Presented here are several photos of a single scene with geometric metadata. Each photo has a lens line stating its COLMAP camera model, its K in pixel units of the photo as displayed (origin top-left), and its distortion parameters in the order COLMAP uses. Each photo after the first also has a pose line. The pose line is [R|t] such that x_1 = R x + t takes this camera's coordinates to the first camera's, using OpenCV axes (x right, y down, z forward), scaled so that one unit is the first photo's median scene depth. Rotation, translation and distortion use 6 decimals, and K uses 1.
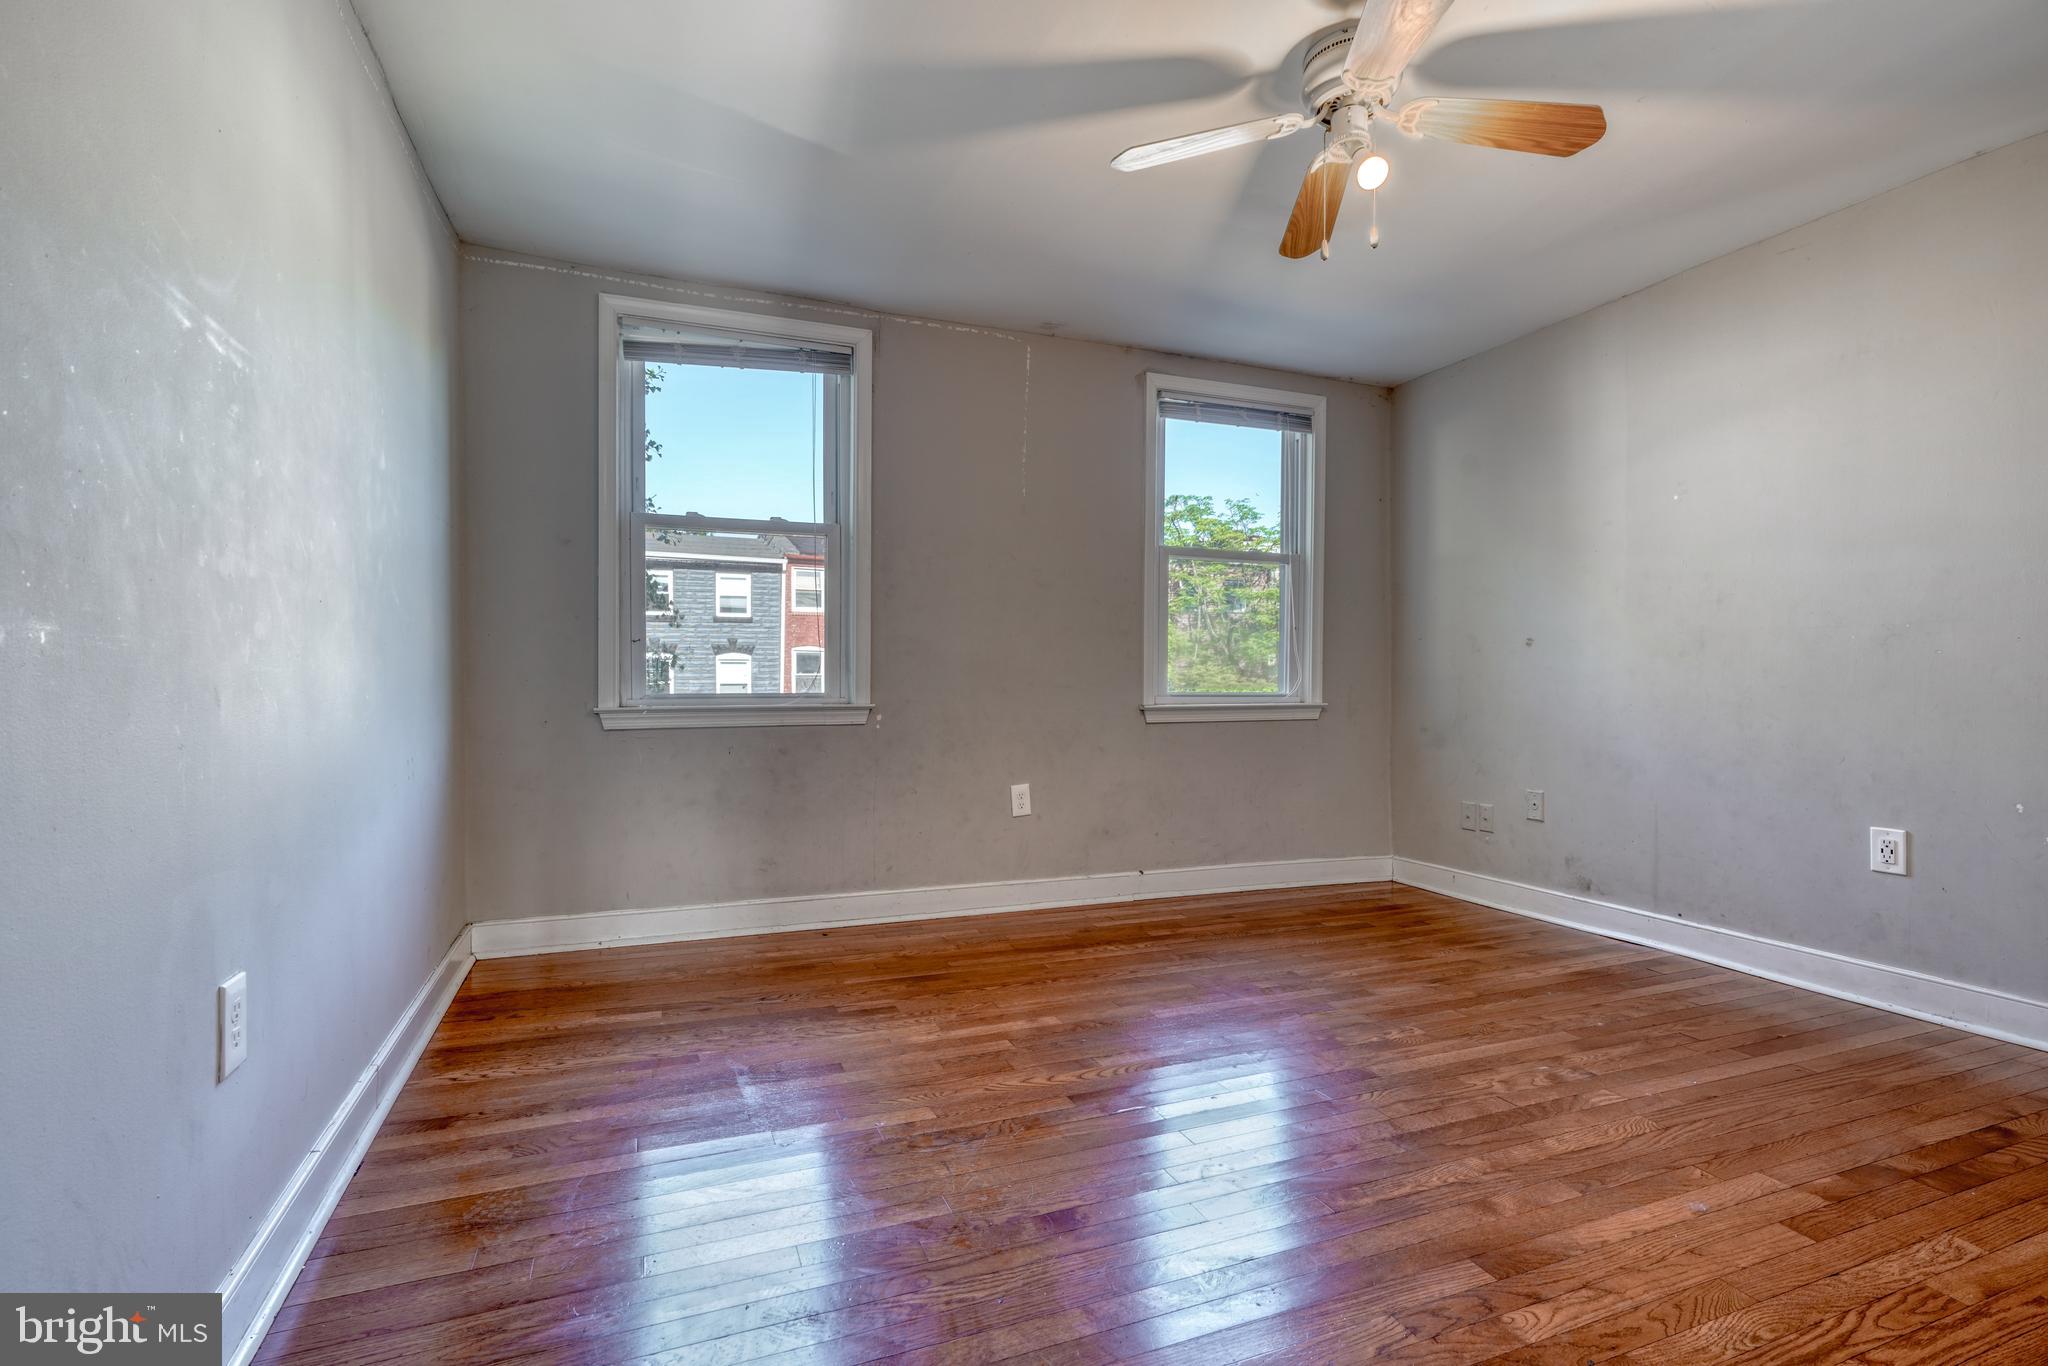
lens RADIAL K [[928.0, 0, 1008.2], [0, 928.0, 686.2], [0, 0, 1]] dist [-0.012260, 0.005954]
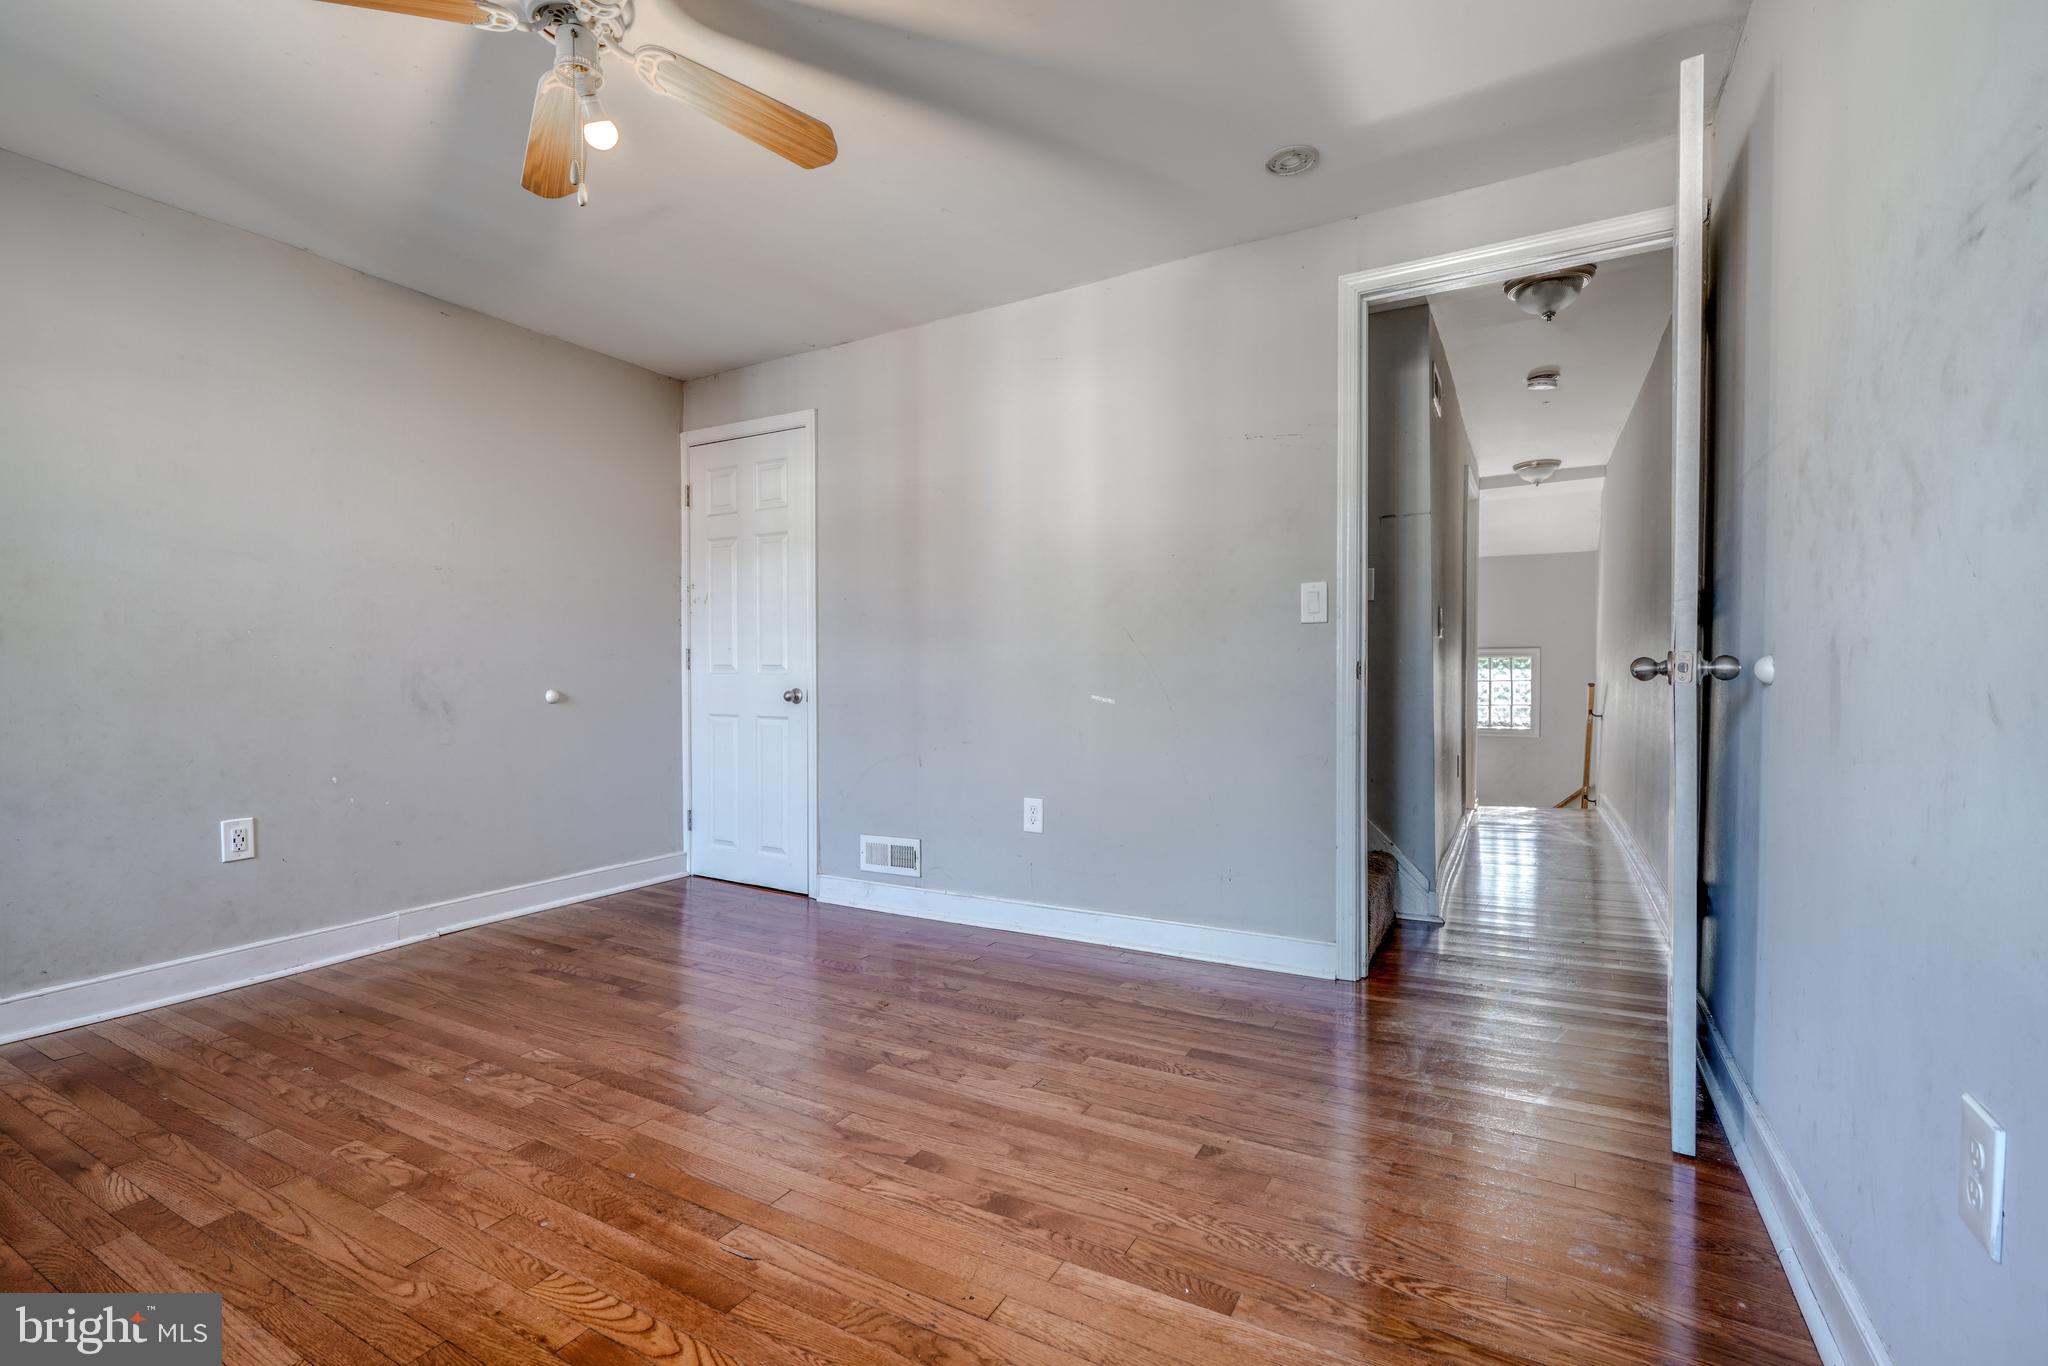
lens RADIAL K [[928.0, 0, 995.7], [0, 928.0, 687.6], [0, 0, 1]] dist [-0.012260, 0.005954]
pose [[-0.615671, -0.009826, 0.787942, -0.434617], [0.009892, 0.999747, 0.020196, -0.011946], [-0.787941, 0.020229, -0.615418, 0.951722]]
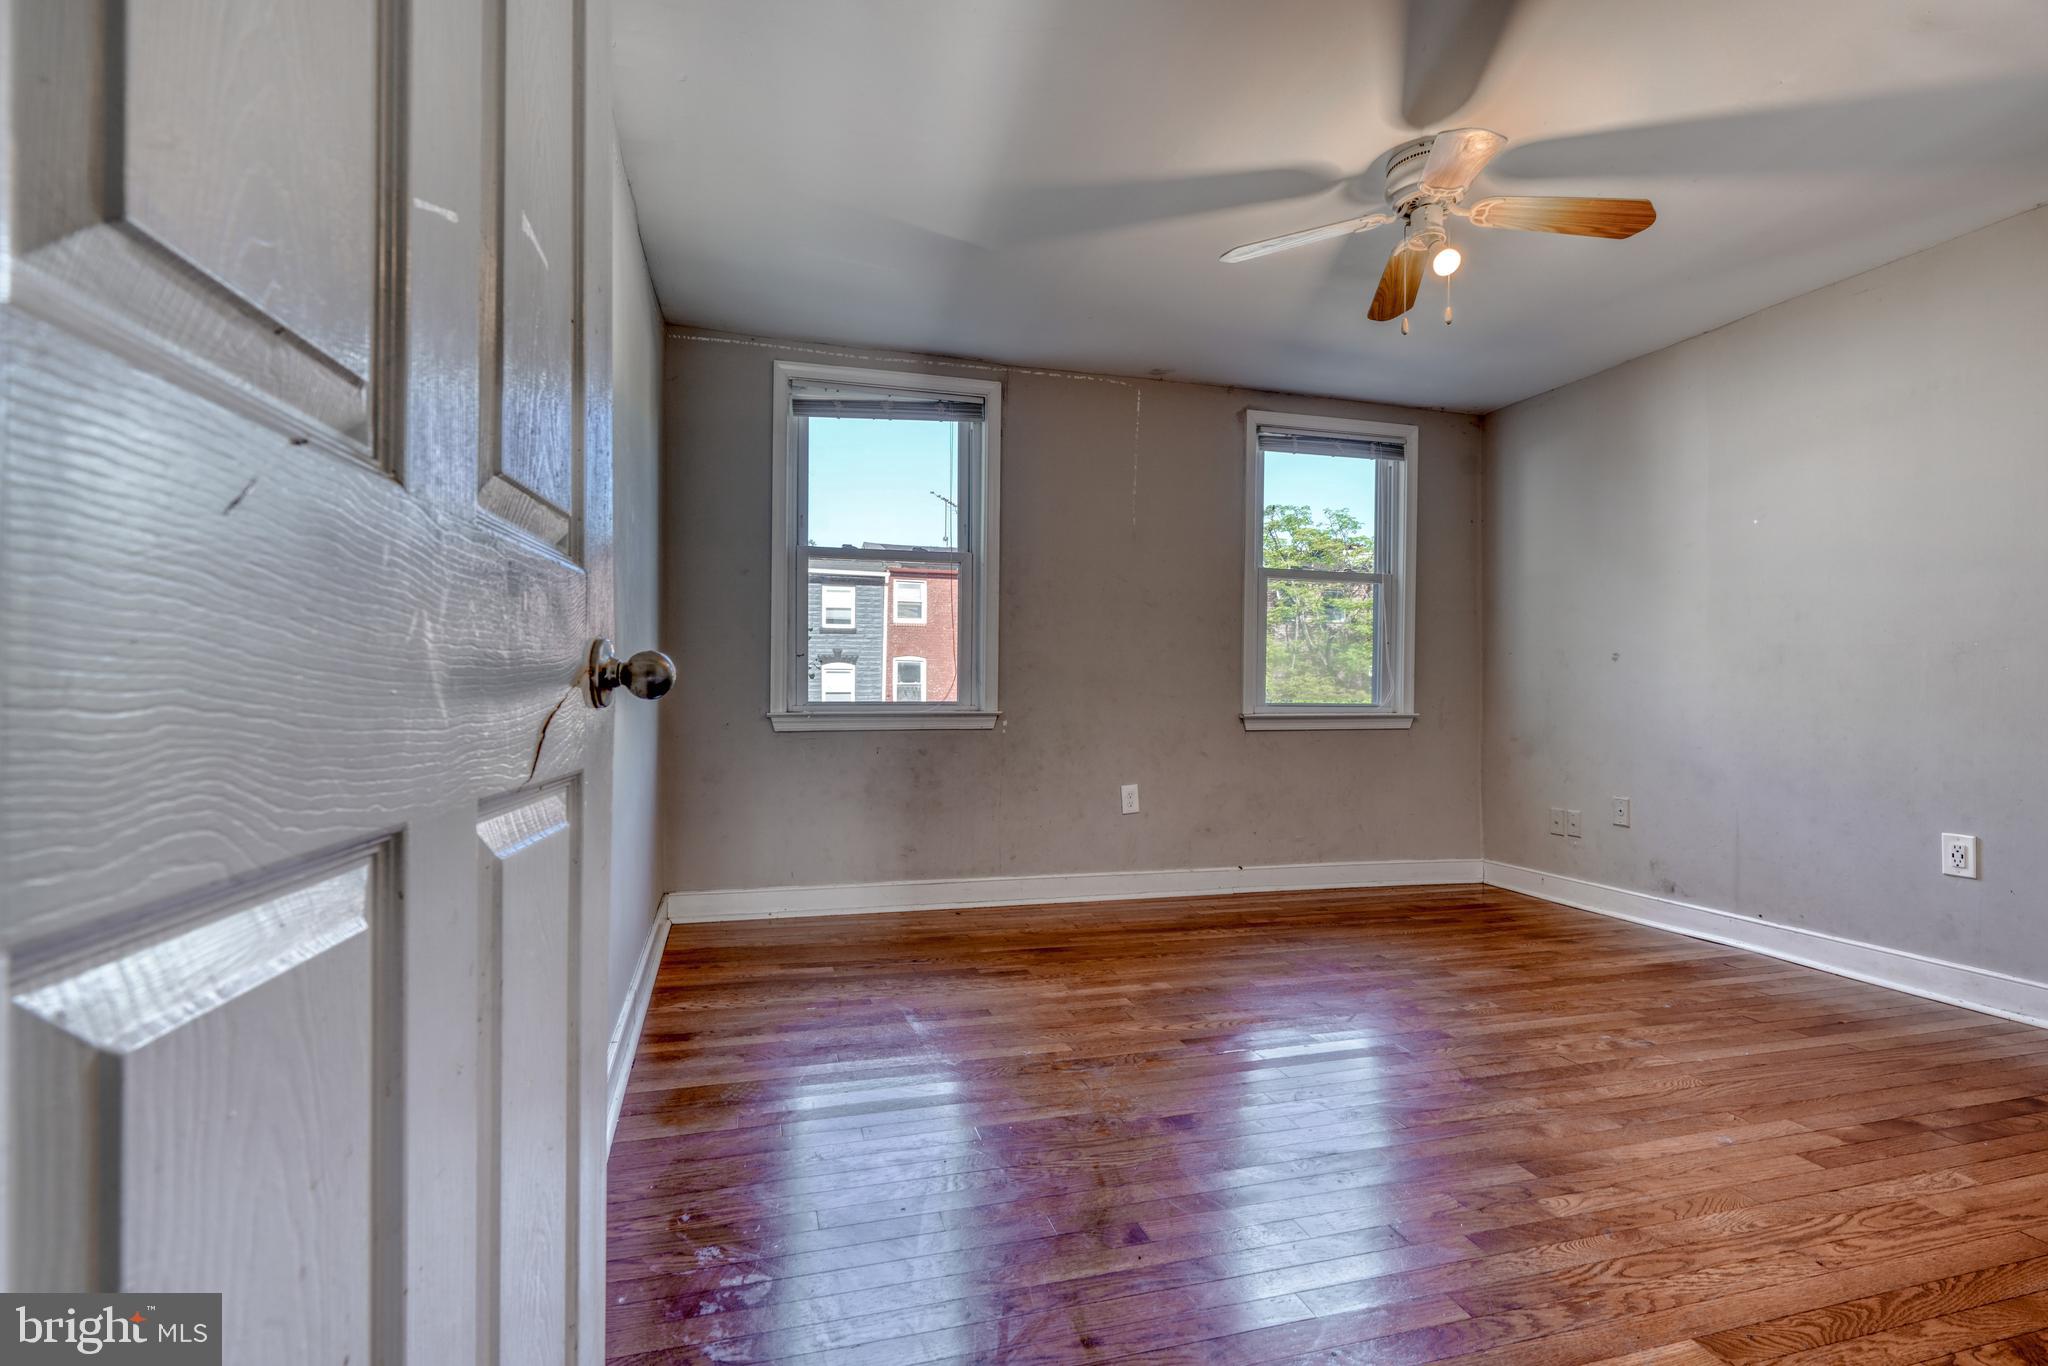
lens RADIAL K [[928.0, 0, 1009.9], [0, 928.0, 687.4], [0, 0, 1]] dist [-0.012260, 0.005954]
pose [[0.995266, 0.004397, -0.097091, -0.031383], [-0.005252, 0.999950, -0.008551, -0.000260], [0.097048, 0.009020, 0.995239, -0.163305]]
